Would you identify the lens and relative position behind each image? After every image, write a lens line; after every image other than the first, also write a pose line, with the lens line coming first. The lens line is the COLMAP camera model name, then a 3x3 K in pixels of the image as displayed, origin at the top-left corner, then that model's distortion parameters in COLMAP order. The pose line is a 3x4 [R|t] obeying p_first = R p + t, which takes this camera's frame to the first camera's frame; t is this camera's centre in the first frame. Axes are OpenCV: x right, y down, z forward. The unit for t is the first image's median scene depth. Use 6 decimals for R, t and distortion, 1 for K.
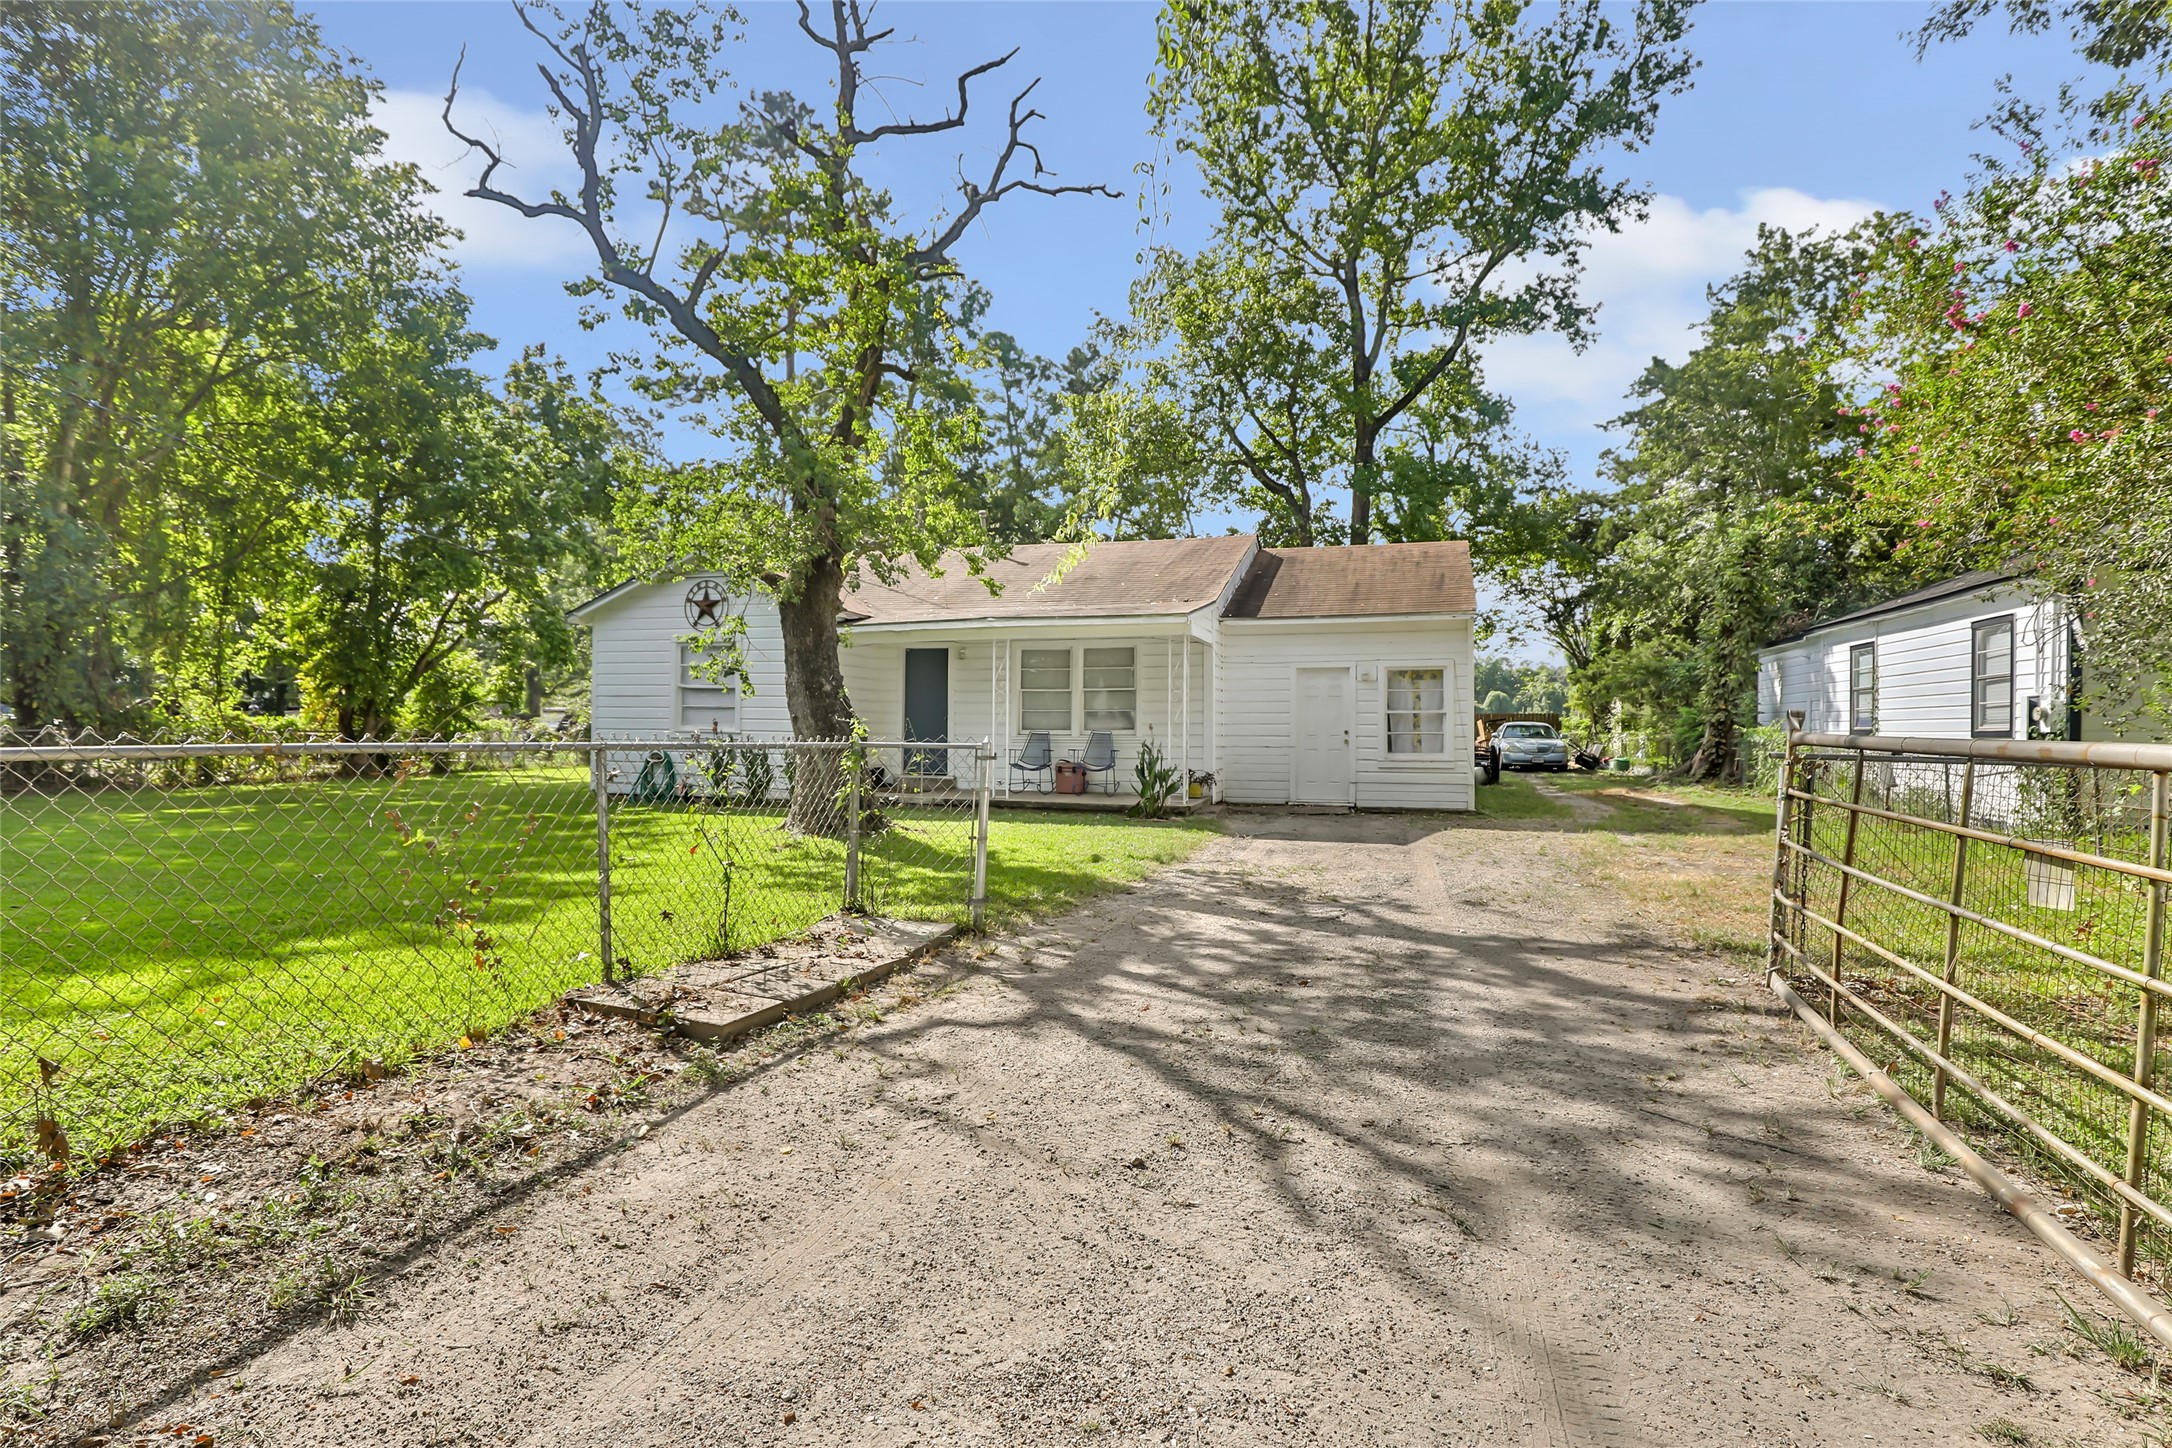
lens RADIAL K [[1101.3, 0, 1086.0], [0, 1101.3, 724.0], [0, 0, 1]] dist [-0.009370, -0.000257]
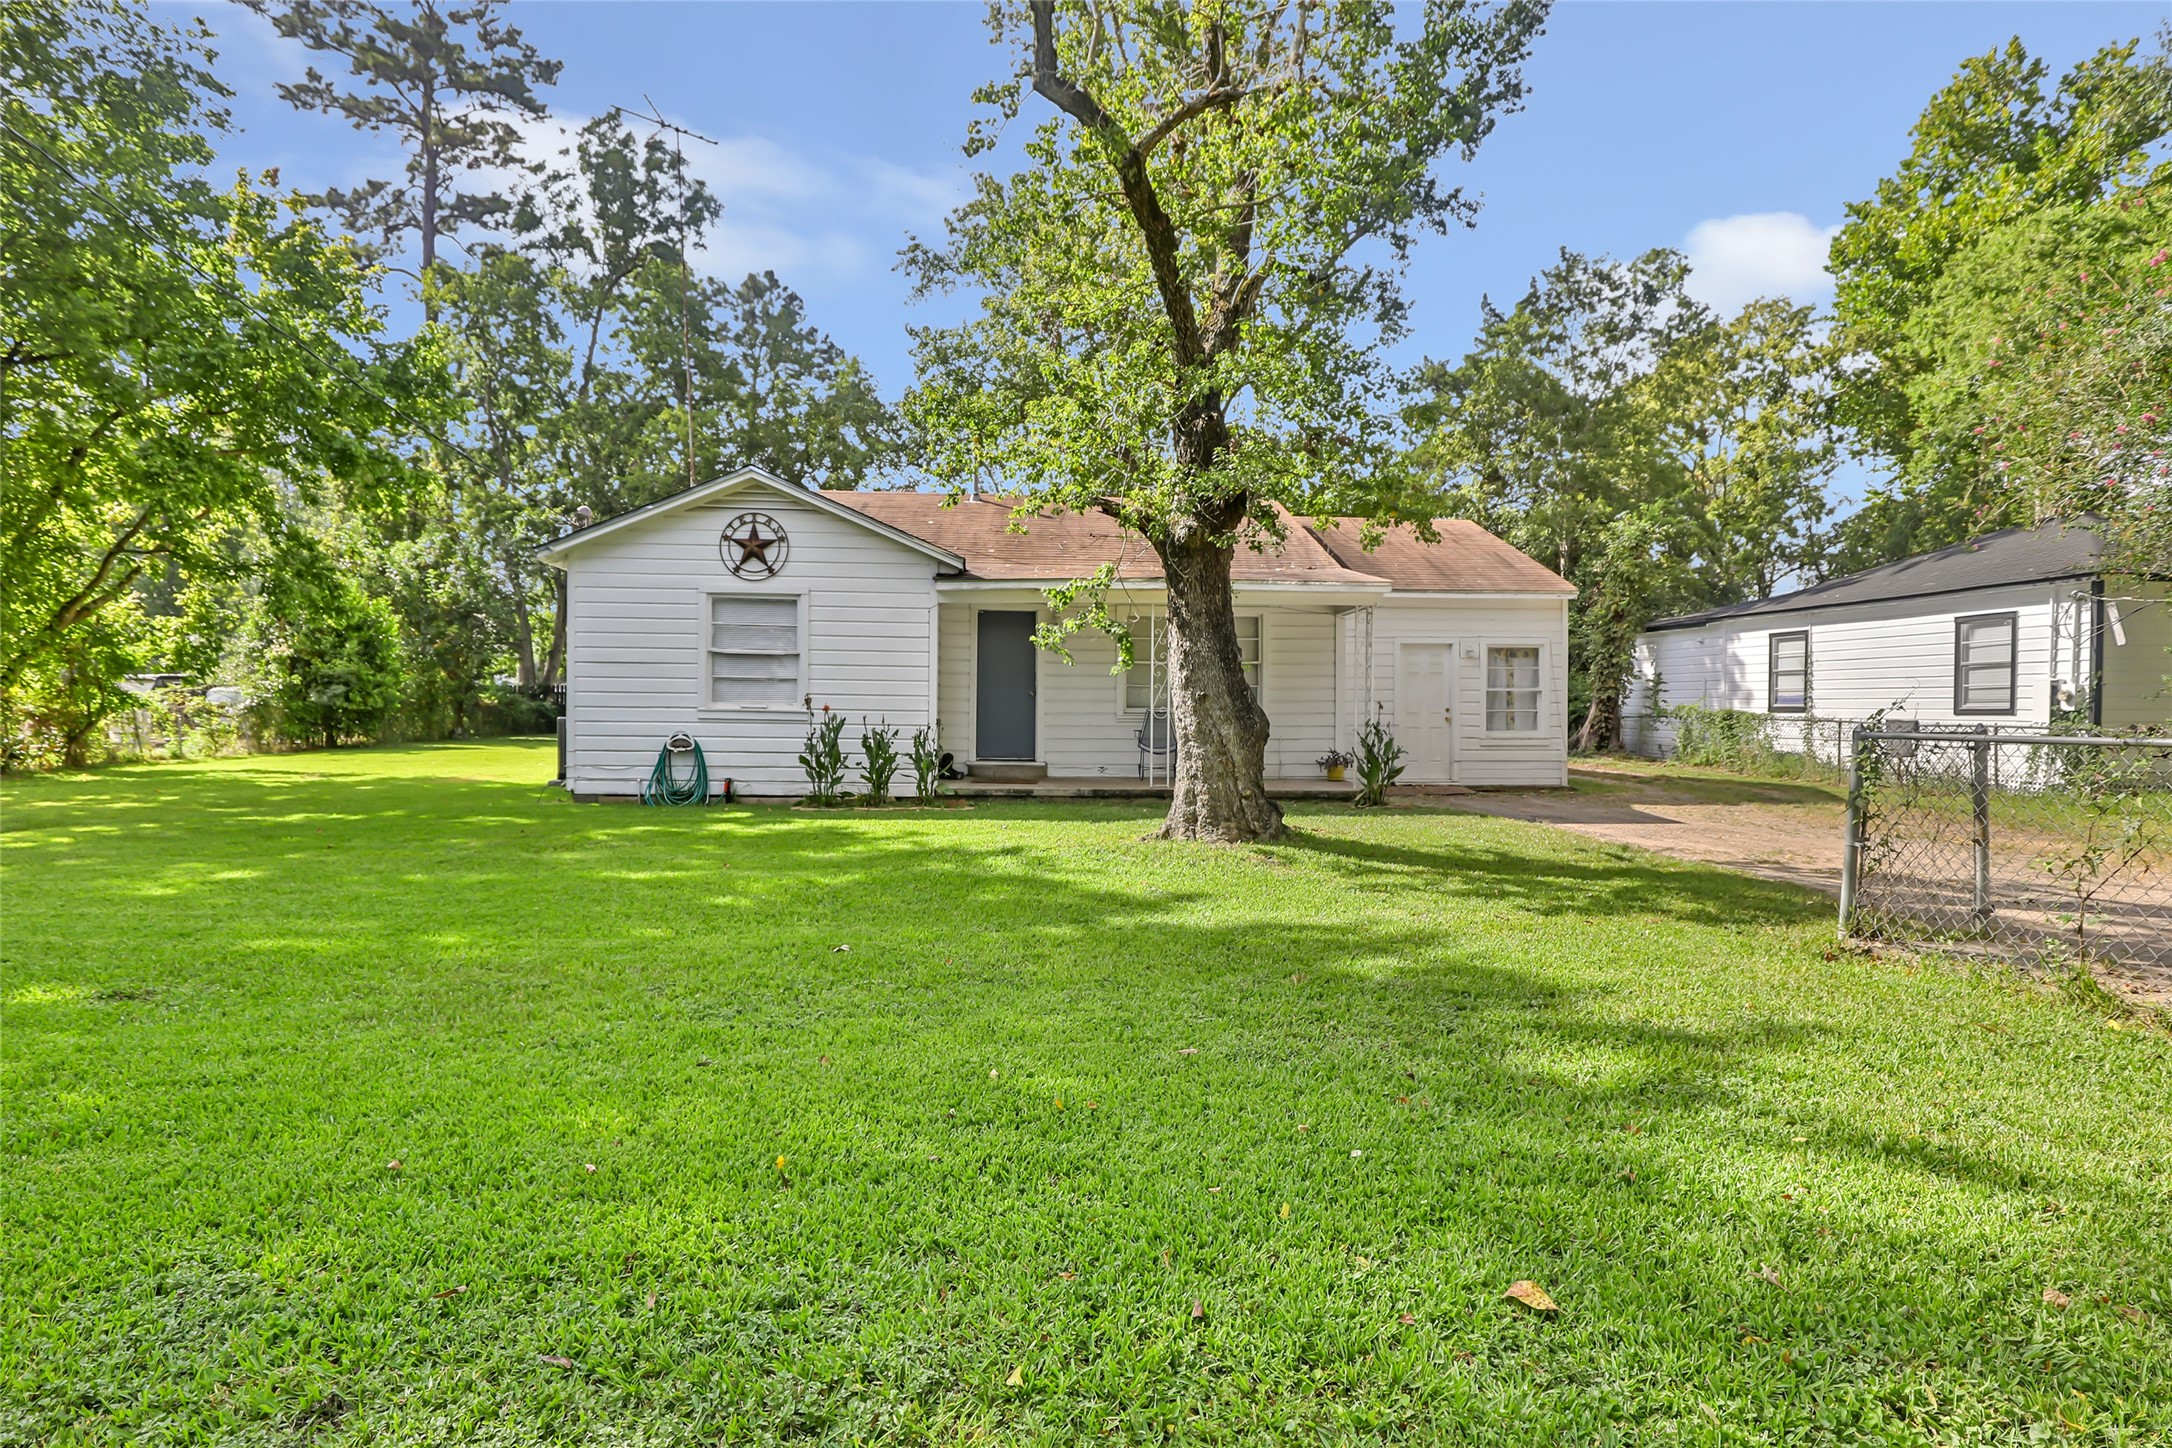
lens RADIAL K [[1139.1, 0, 1086.0], [0, 1139.1, 724.0], [0, 0, 1]] dist [-0.019359, -0.000028]
pose [[0.930011, -0.006248, 0.367478, -0.421750], [-0.002664, 0.999715, 0.023739, -0.003136], [-0.367522, -0.023057, 0.929729, 0.175662]]
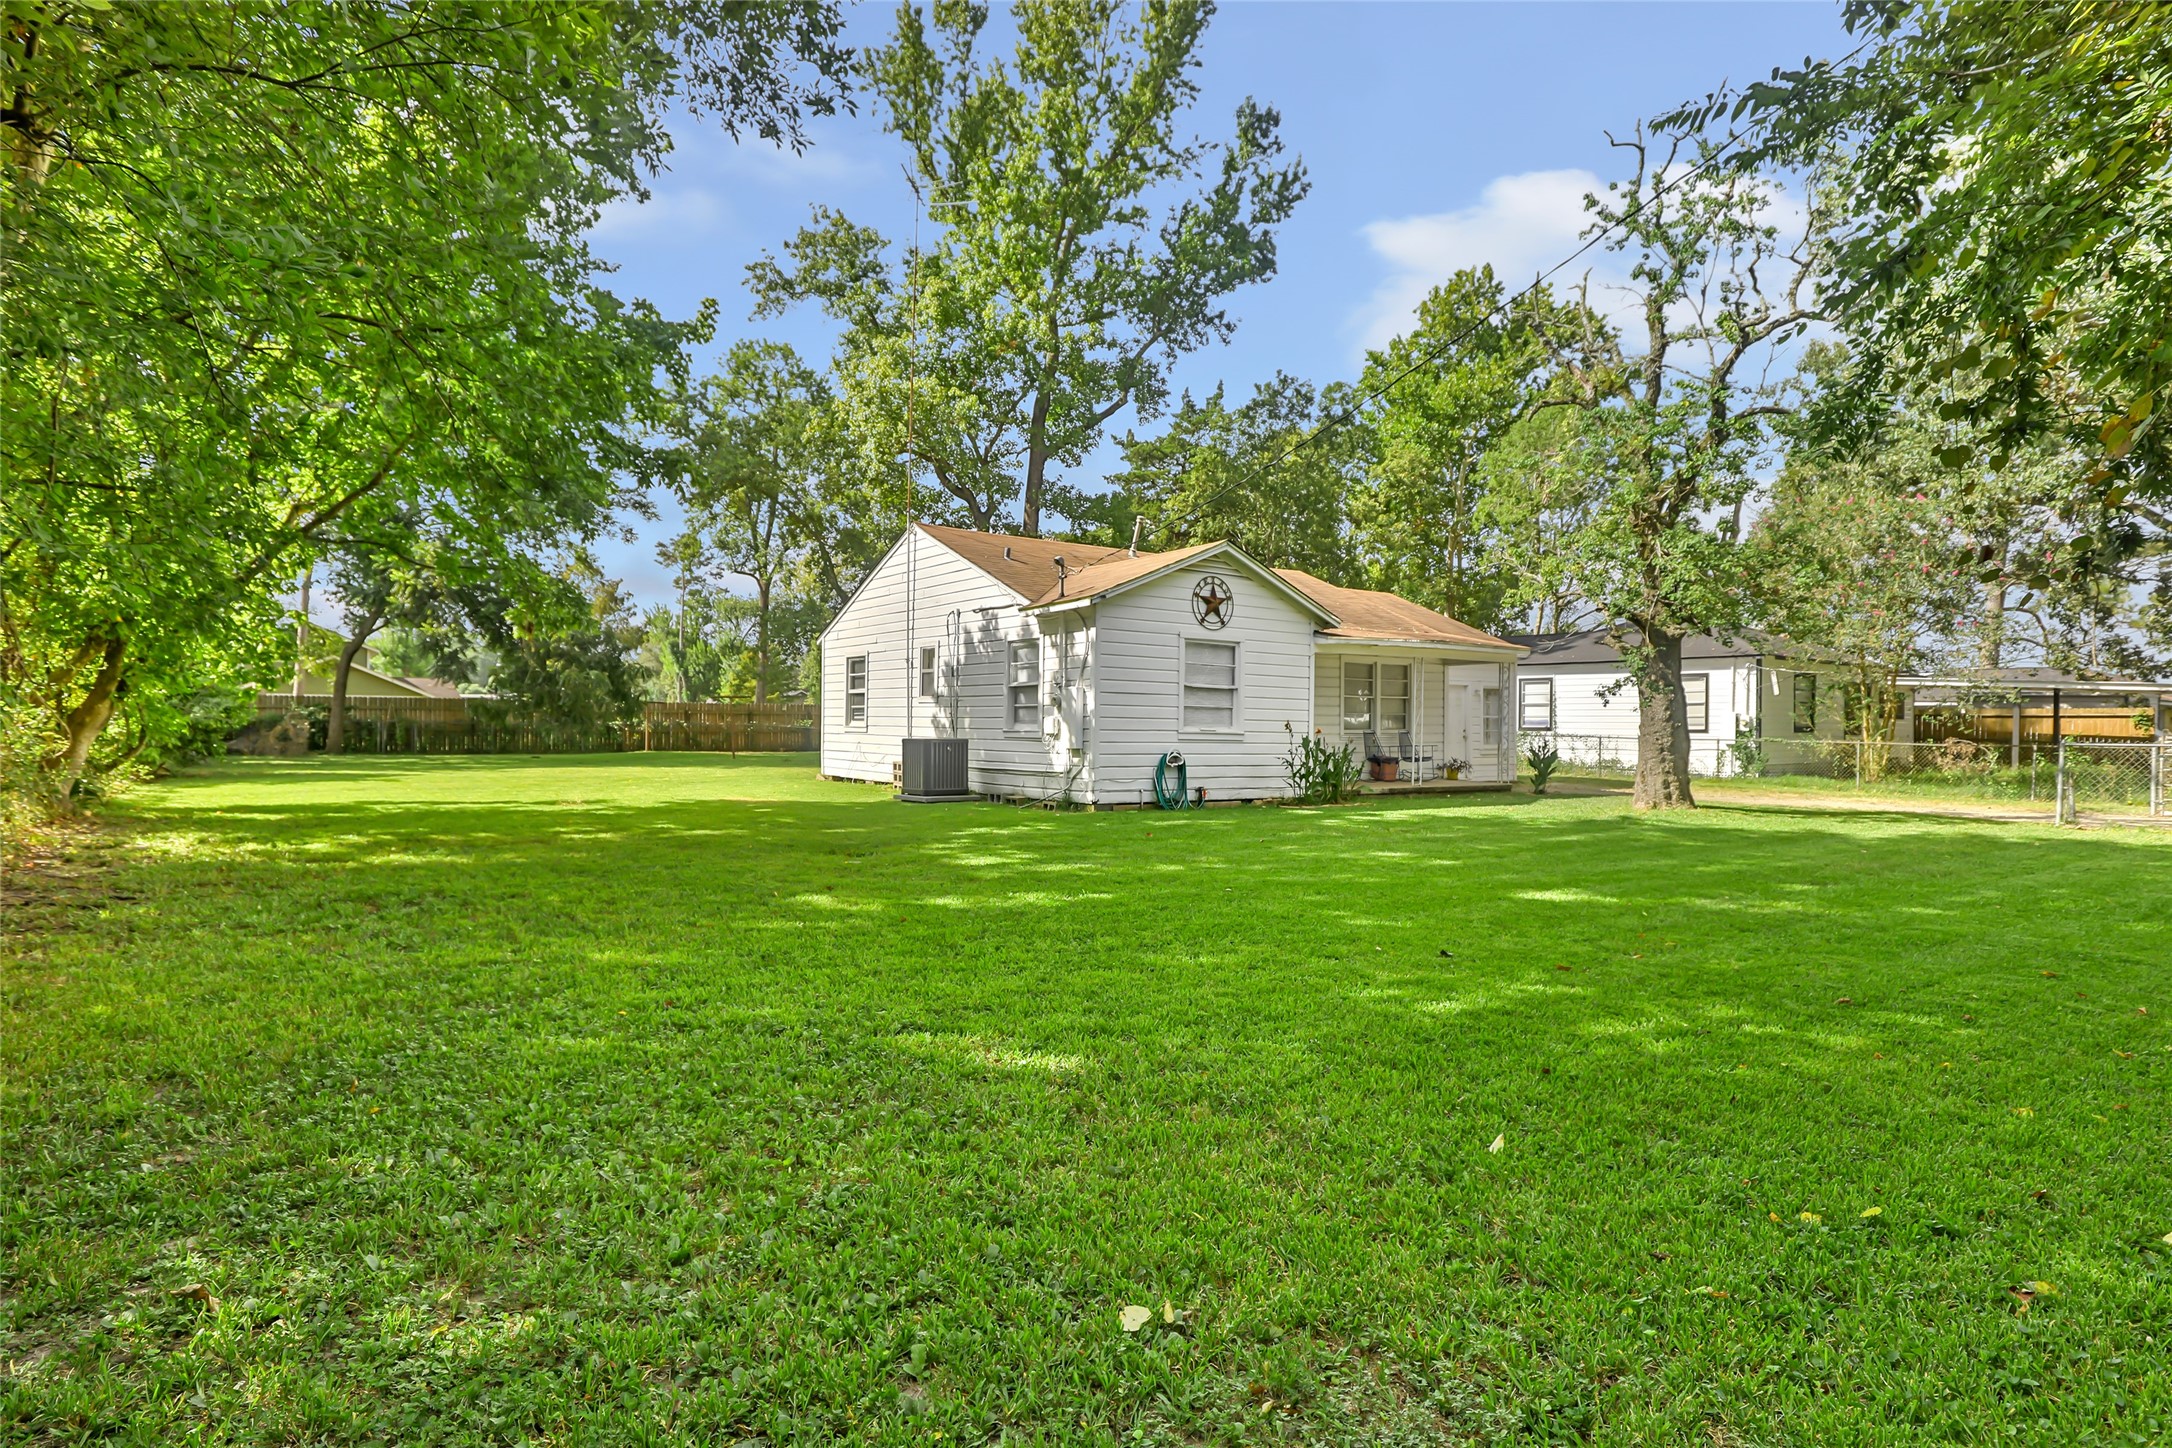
lens RADIAL K [[1160.4, 0, 1086.0], [0, 1160.4, 724.0], [0, 0, 1]] dist [-0.002786, -0.000219]
pose [[0.604247, -0.000237, 0.796797, -1.225757], [-0.010045, 0.999918, 0.007916, -0.007788], [-0.796734, -0.012787, 0.604195, 0.470786]]
